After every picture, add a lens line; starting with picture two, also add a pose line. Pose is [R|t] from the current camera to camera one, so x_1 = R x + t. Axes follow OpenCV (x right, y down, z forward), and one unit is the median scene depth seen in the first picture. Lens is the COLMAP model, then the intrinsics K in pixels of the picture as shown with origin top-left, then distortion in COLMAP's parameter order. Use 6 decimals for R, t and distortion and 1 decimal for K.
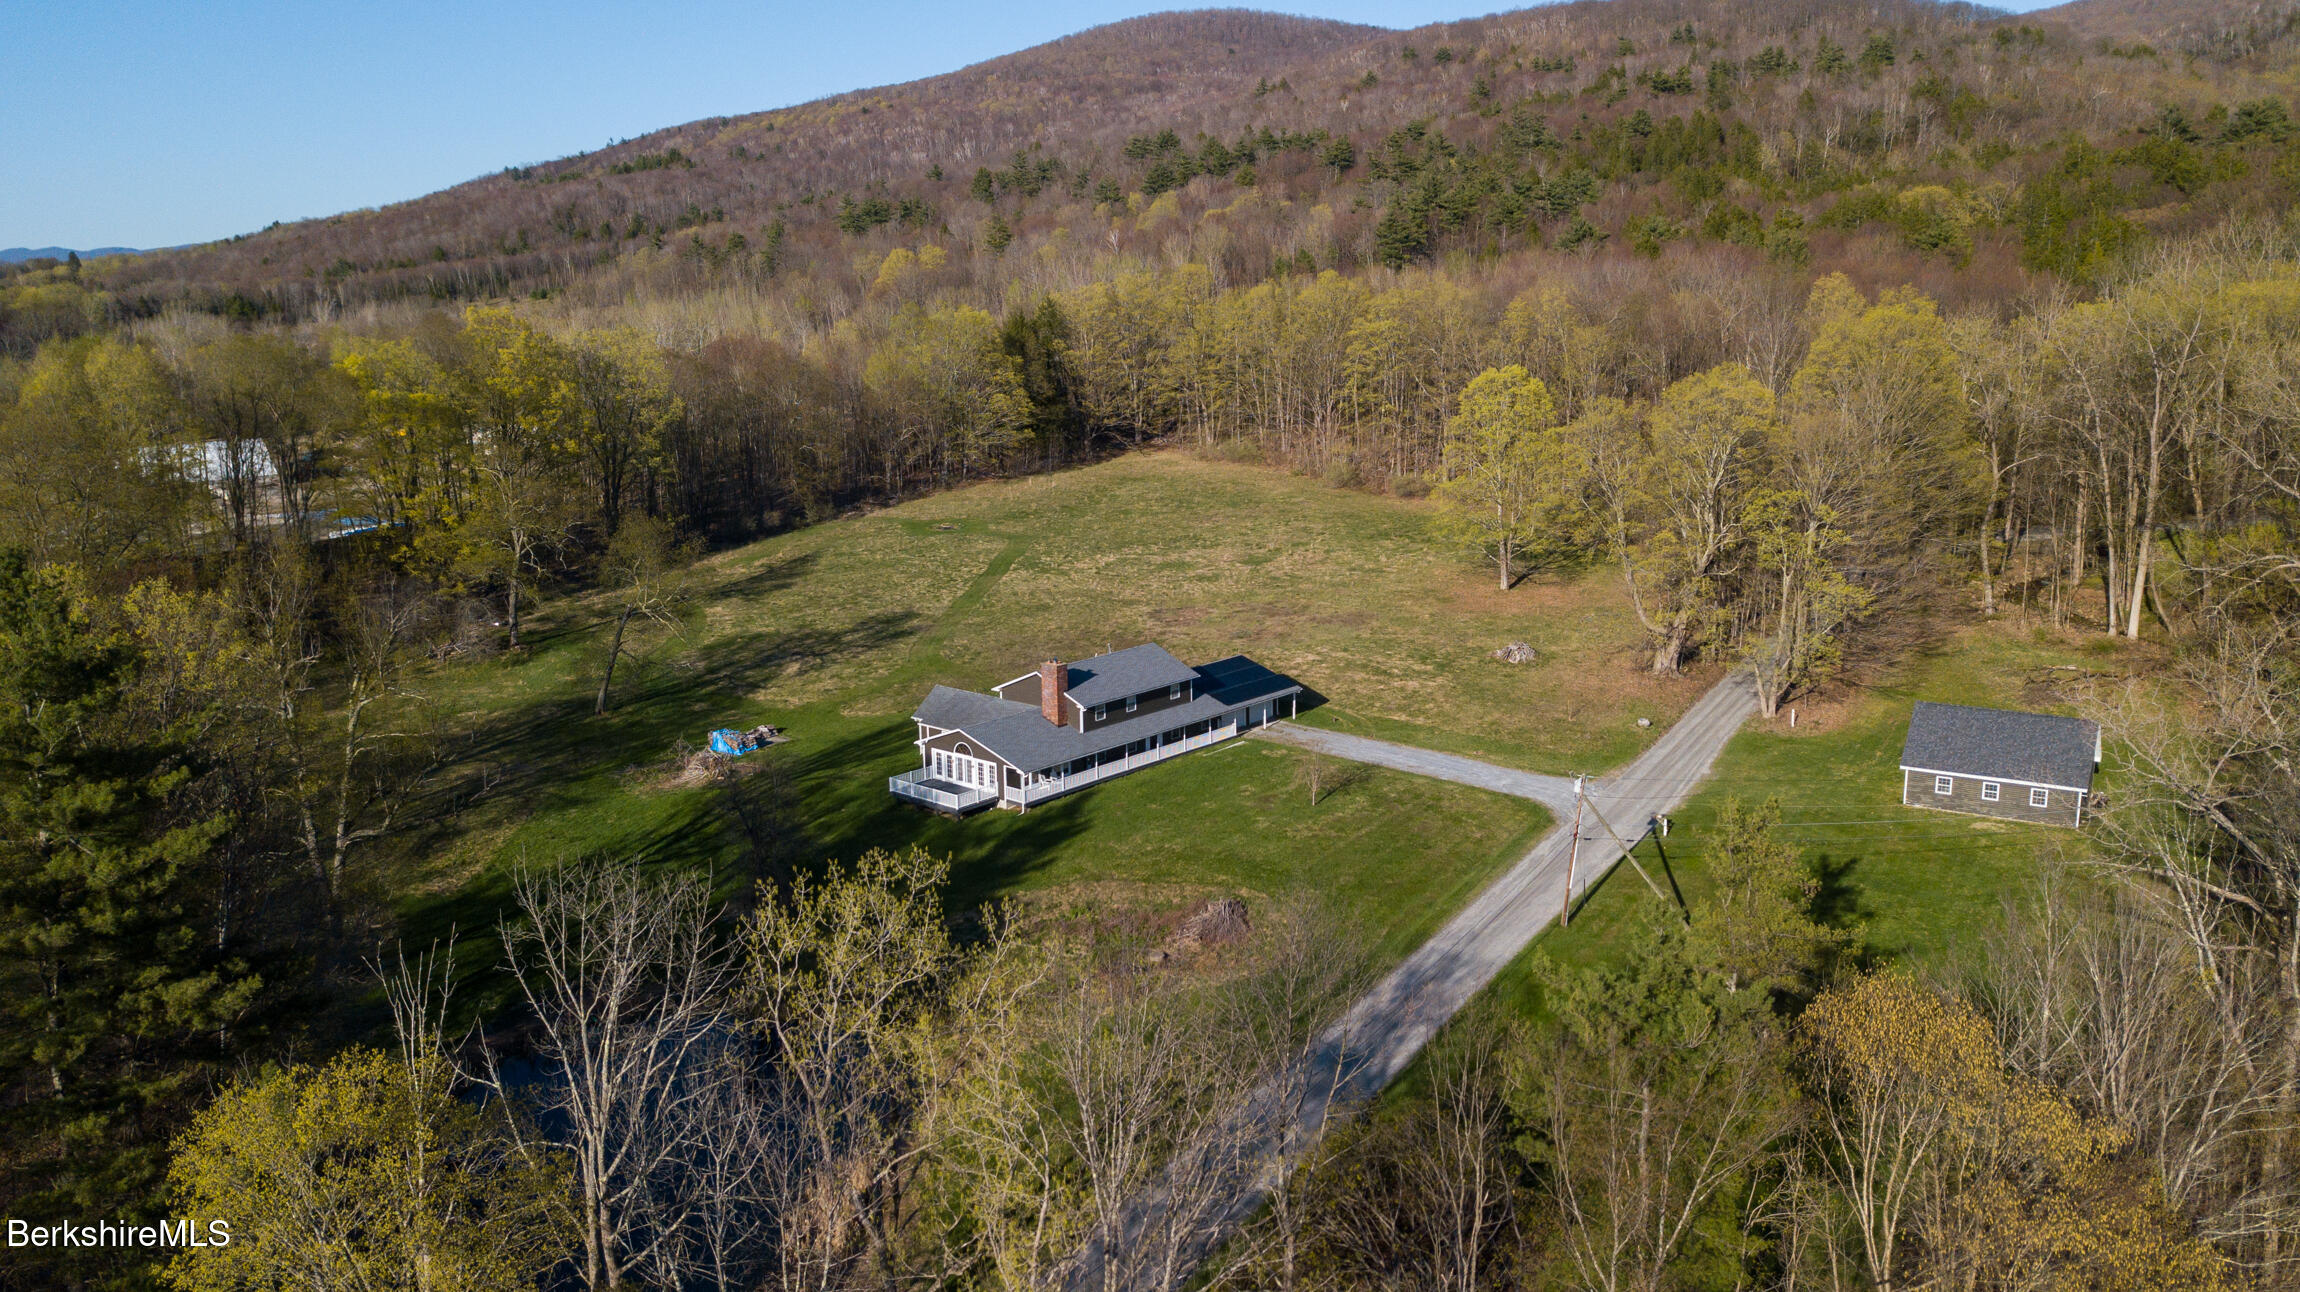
lens RADIAL K [[1761.8, 0, 1155.6], [0, 1761.8, 644.4], [0, 0, 1]] dist [0.067992, -0.117970]
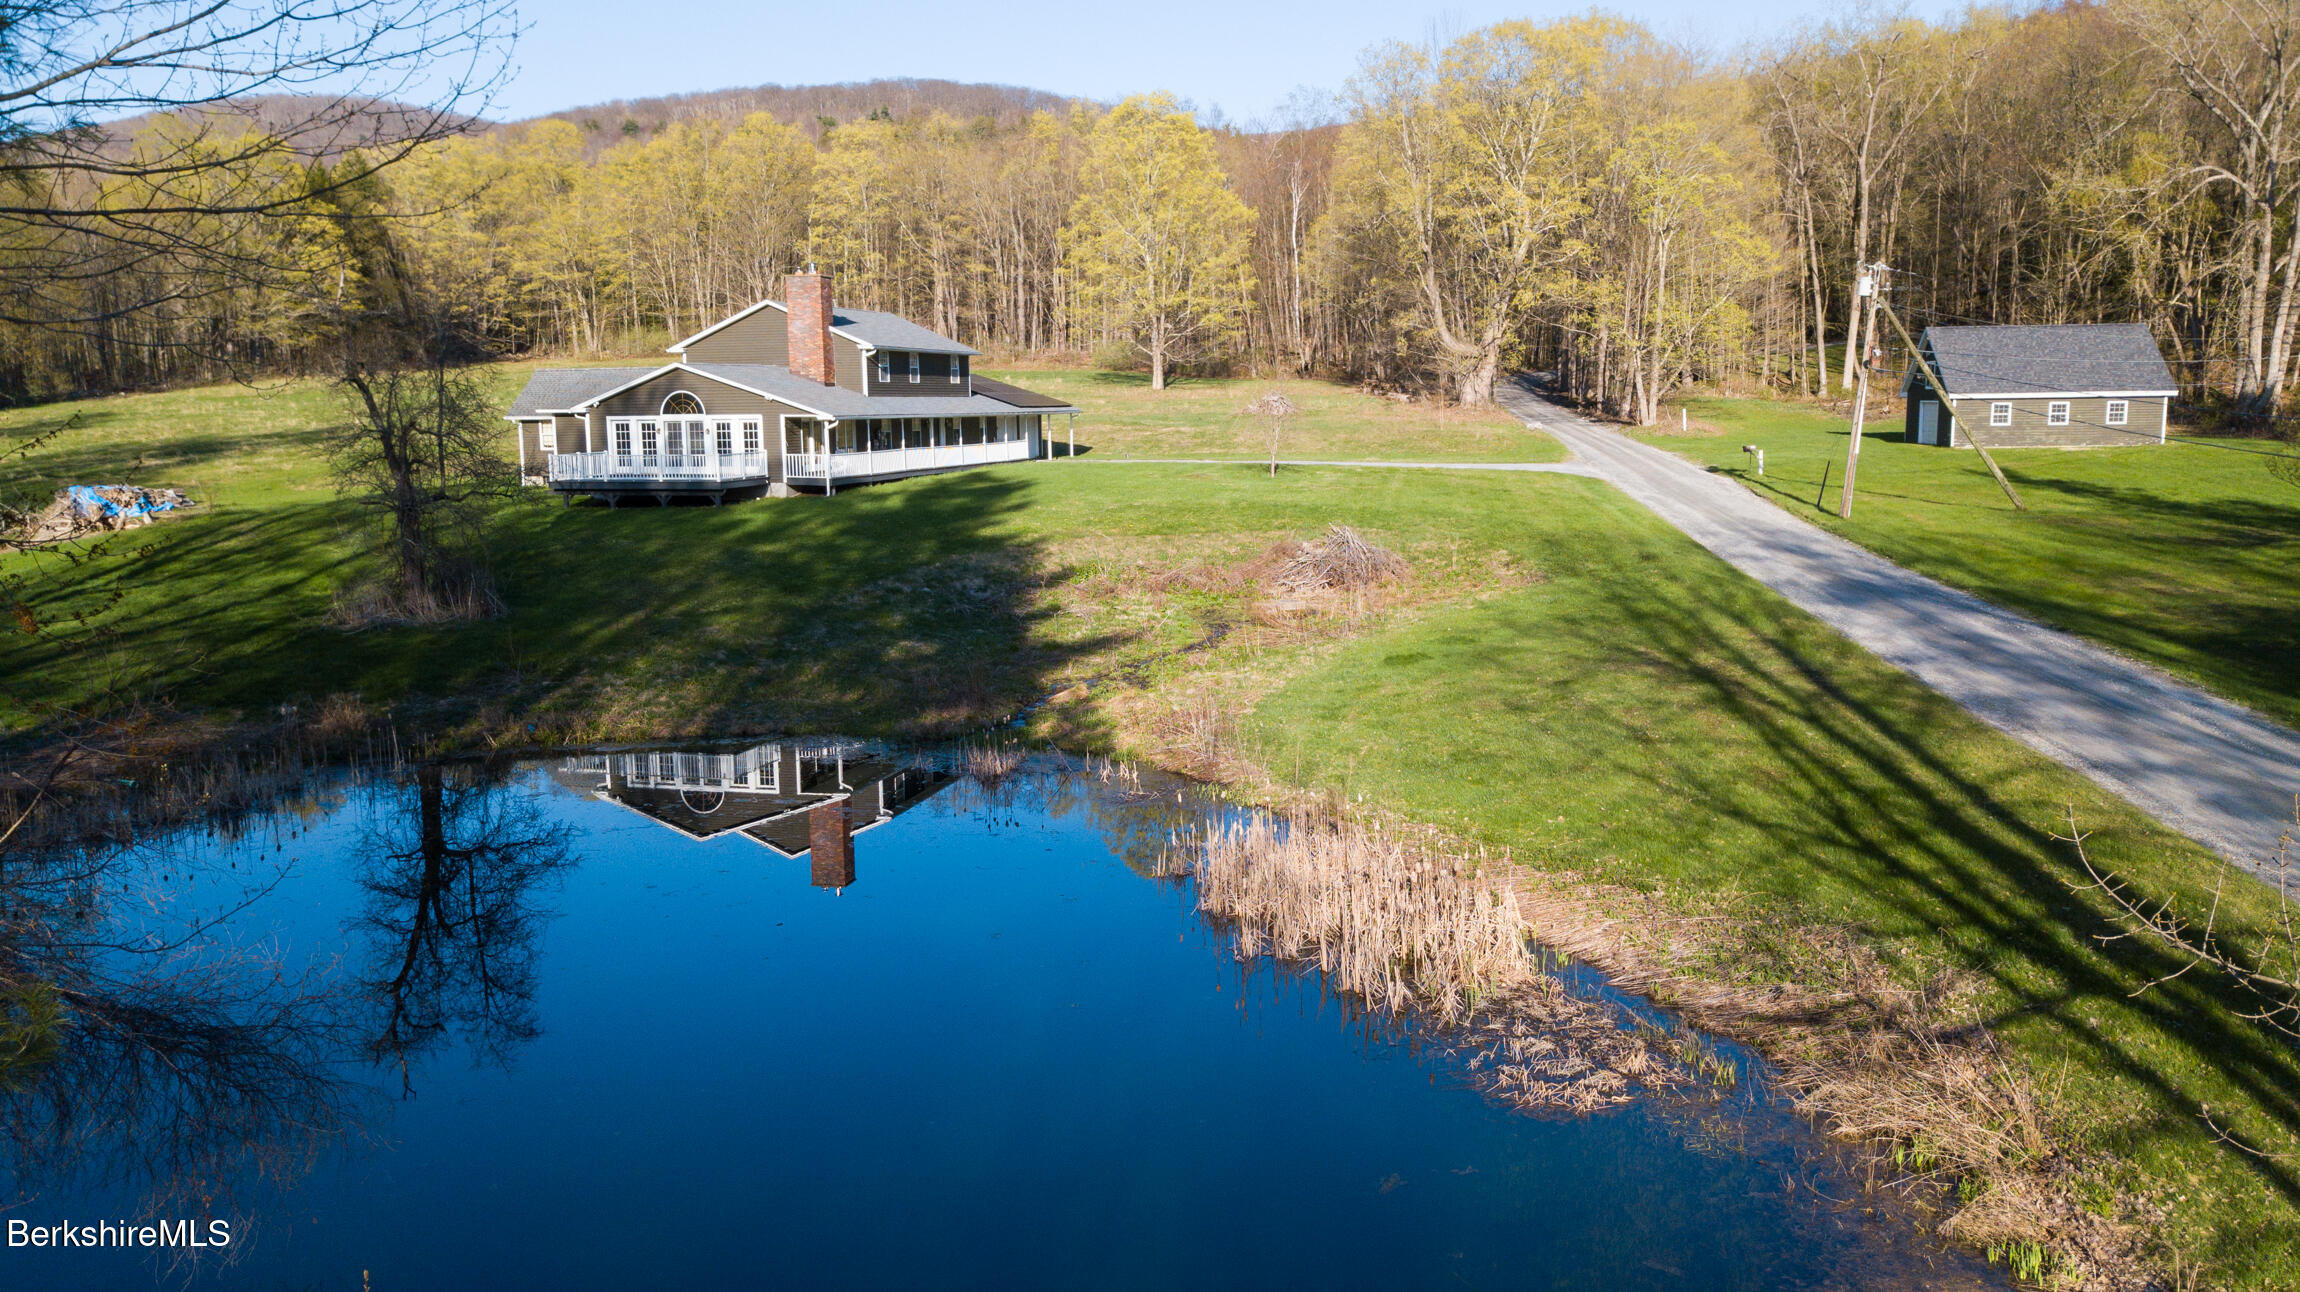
lens RADIAL K [[1769.6, 0, 1150.1], [0, 1769.6, 639.7], [0, 0, 1]] dist [0.024970, -0.012386]
pose [[0.889601, -0.053427, 0.453603, -0.229483], [0.093713, 0.993357, -0.066788, 0.179677], [-0.447021, 0.101923, 0.888698, 0.440075]]
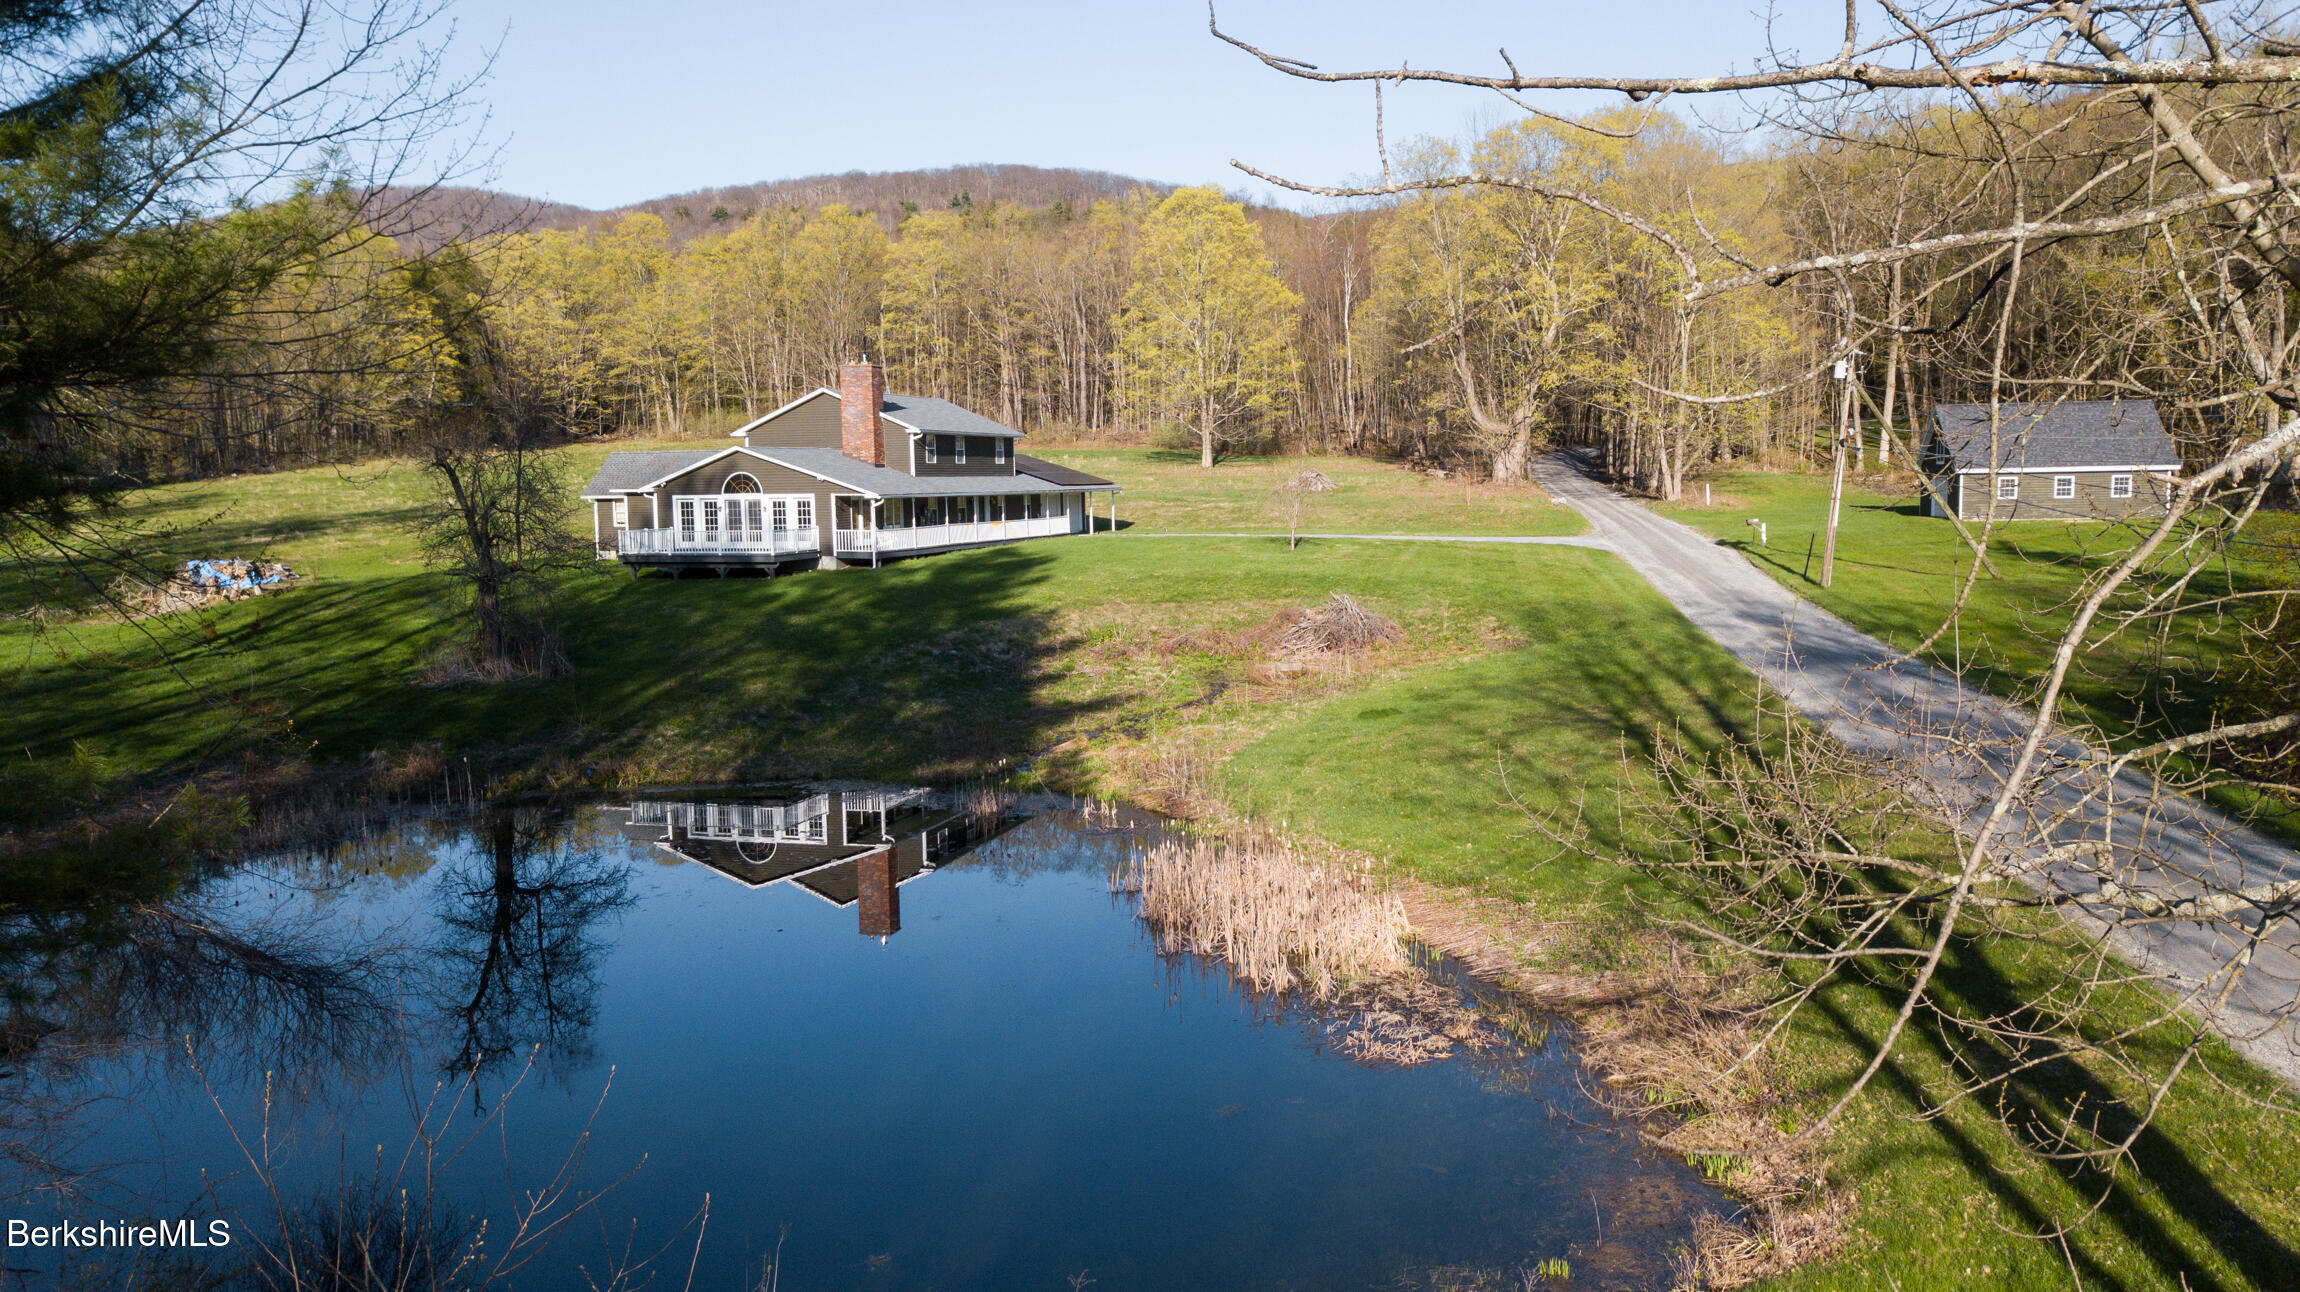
lens RADIAL K [[1761.8, 0, 1155.6], [0, 1761.8, 644.4], [0, 0, 1]] dist [0.067992, -0.117970]
pose [[0.907954, -0.035610, 0.417554, -0.229433], [0.089223, 0.989965, -0.109585, 0.187926], [-0.409462, 0.136754, 0.902020, 0.399041]]
